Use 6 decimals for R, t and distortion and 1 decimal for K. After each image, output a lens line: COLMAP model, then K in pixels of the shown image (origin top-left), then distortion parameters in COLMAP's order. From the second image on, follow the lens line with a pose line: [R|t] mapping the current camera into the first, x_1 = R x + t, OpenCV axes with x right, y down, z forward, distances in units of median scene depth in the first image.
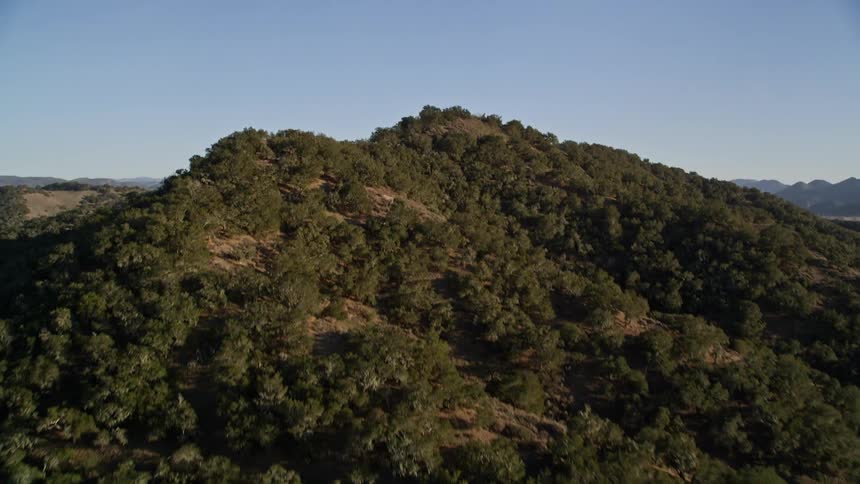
lens RADIAL K [[744.1, 0, 430.0], [0, 744.1, 242.0], [0, 0, 1]] dist [-0.011822, 0.063970]
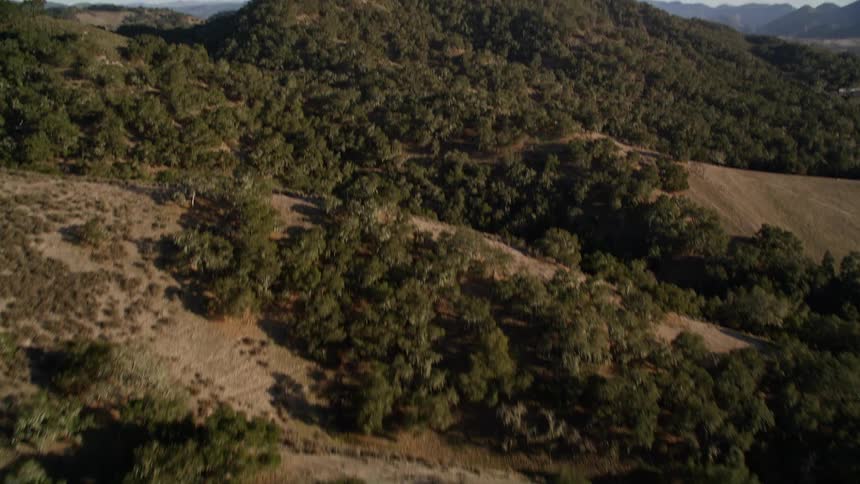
lens RADIAL K [[744.1, 0, 430.0], [0, 744.1, 242.0], [0, 0, 1]] dist [-0.011822, 0.063970]
pose [[0.999964, 0.000105, -0.008427, 0.180199], [0.001775, 0.974886, 0.222696, 0.167516], [0.008238, -0.222703, 0.974852, -1.507675]]
